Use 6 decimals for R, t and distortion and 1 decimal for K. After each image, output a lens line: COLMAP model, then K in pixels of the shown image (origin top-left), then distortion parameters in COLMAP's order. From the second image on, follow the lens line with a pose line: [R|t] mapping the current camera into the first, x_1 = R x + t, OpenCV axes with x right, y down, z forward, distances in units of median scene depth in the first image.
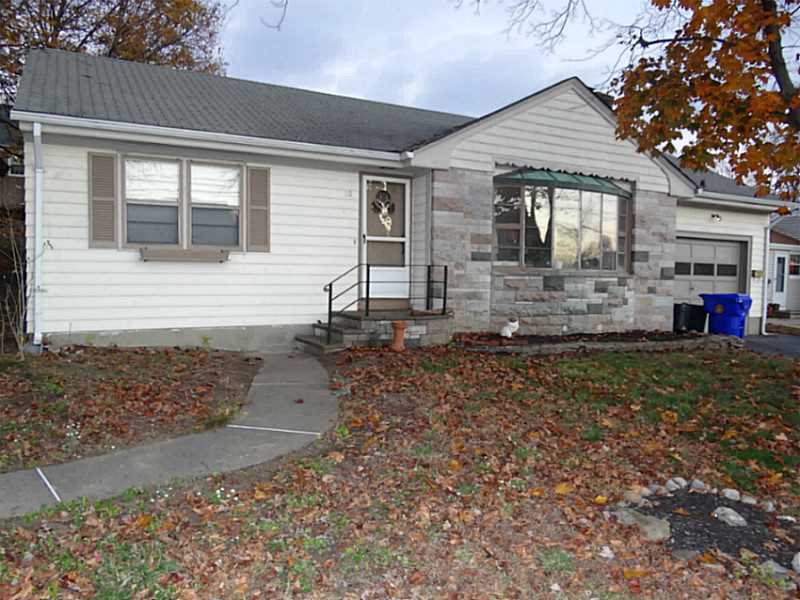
lens RADIAL K [[645.6, 0, 399.8], [0, 645.6, 302.4], [0, 0, 1]] dist [0.005819, 0.020218]
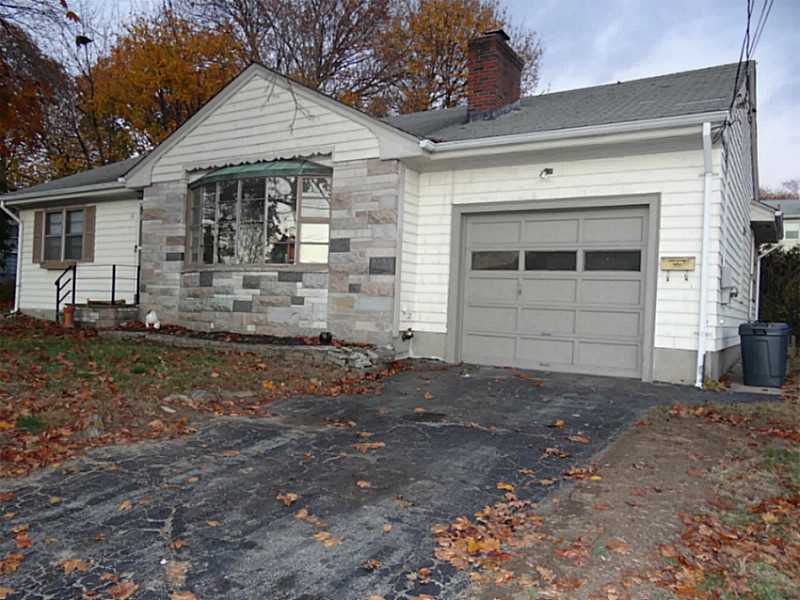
lens RADIAL K [[645.6, 0, 400.0], [0, 645.6, 300.6], [0, 0, 1]] dist [0.005819, 0.020218]
pose [[0.492876, -0.012110, -0.870015, 1.210423], [-0.058349, 0.997192, -0.046936, 0.031761], [0.868141, 0.073898, 0.490786, 0.756698]]
